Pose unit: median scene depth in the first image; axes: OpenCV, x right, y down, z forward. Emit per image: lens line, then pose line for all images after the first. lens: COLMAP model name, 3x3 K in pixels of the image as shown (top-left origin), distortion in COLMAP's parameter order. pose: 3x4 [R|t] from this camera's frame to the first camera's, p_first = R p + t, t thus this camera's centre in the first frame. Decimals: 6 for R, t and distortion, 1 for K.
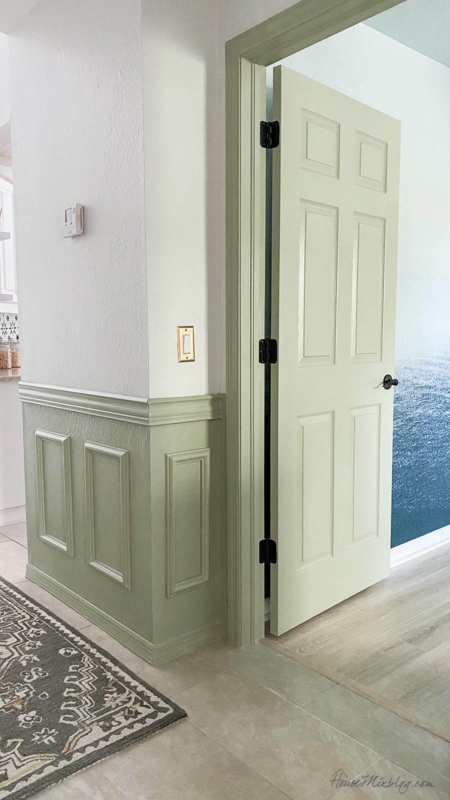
lens RADIAL K [[599.0, 0, 225.0], [0, 599.0, 400.0], [0, 0, 1]] dist [0.071992, -0.000602]
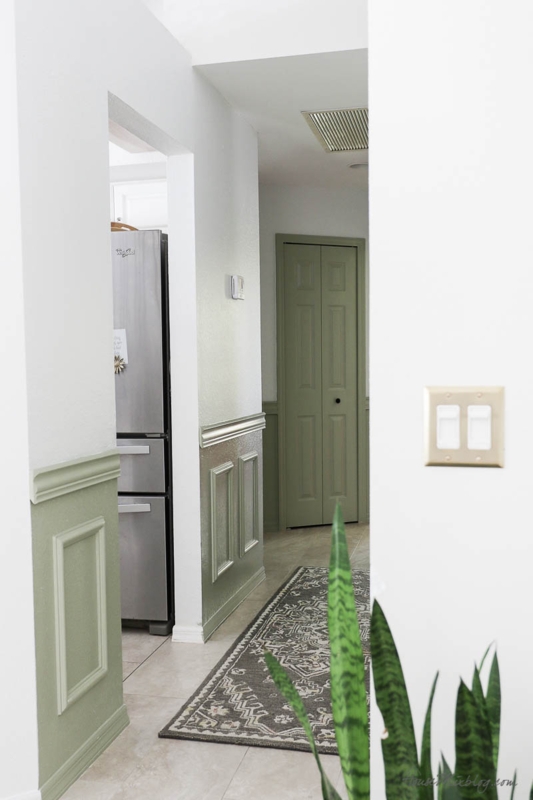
lens RADIAL K [[777.6, 0, 266.5], [0, 777.6, 400.0], [0, 0, 1]] dist [-0.003074, 0.019353]
pose [[-0.557090, -0.024363, 0.830095, -1.738722], [0.090119, 0.991893, 0.089592, -0.197565], [-0.825548, 0.124719, -0.550378, 2.037960]]
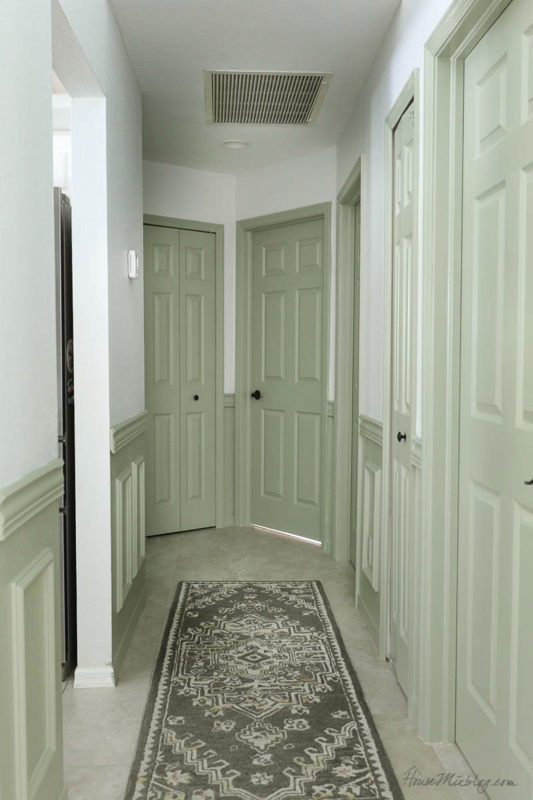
lens RADIAL K [[777.6, 0, 266.5], [0, 777.6, 400.0], [0, 0, 1]] dist [-0.003074, 0.019353]
pose [[-0.769037, -0.029666, 0.638515, -1.409165], [0.057081, 0.991744, 0.114827, -0.196831], [-0.636650, 0.124754, -0.760995, 2.111840]]
